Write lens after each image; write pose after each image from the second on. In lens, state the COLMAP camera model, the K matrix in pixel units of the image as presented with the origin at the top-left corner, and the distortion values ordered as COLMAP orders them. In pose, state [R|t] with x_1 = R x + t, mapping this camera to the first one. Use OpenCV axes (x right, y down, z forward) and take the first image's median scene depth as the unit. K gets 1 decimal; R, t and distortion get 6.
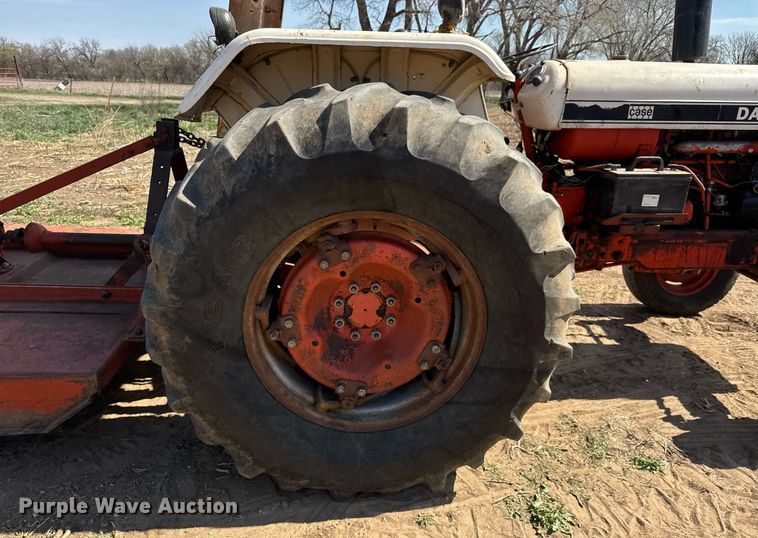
lens RADIAL K [[528.9, 0, 379.0], [0, 528.9, 269.0], [0, 0, 1]] dist [-0.000463, -0.006064]
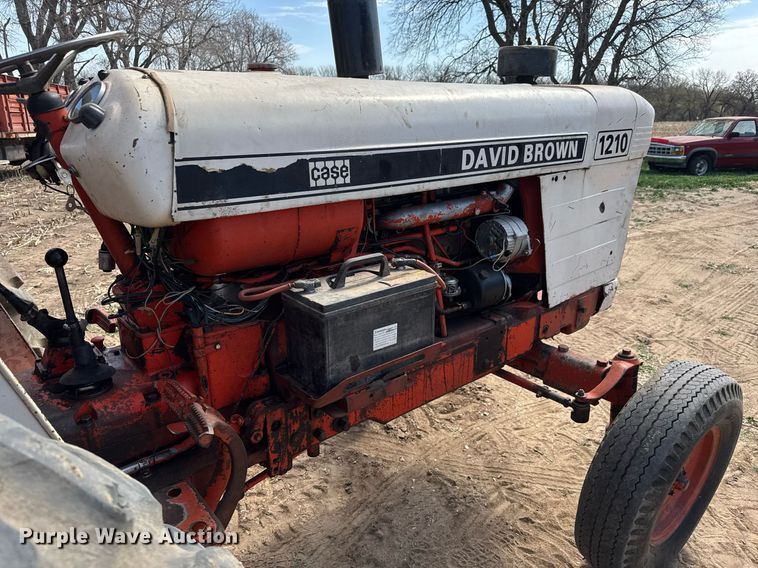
lens RADIAL K [[526.4, 0, 379.0], [0, 526.4, 284.0], [0, 0, 1]] dist [0.050493, -0.005194]
pose [[0.798712, -0.204366, 0.565946, 0.217095], [0.220665, 0.974509, 0.040478, -0.198665], [-0.559792, 0.092555, 0.823448, 0.553245]]
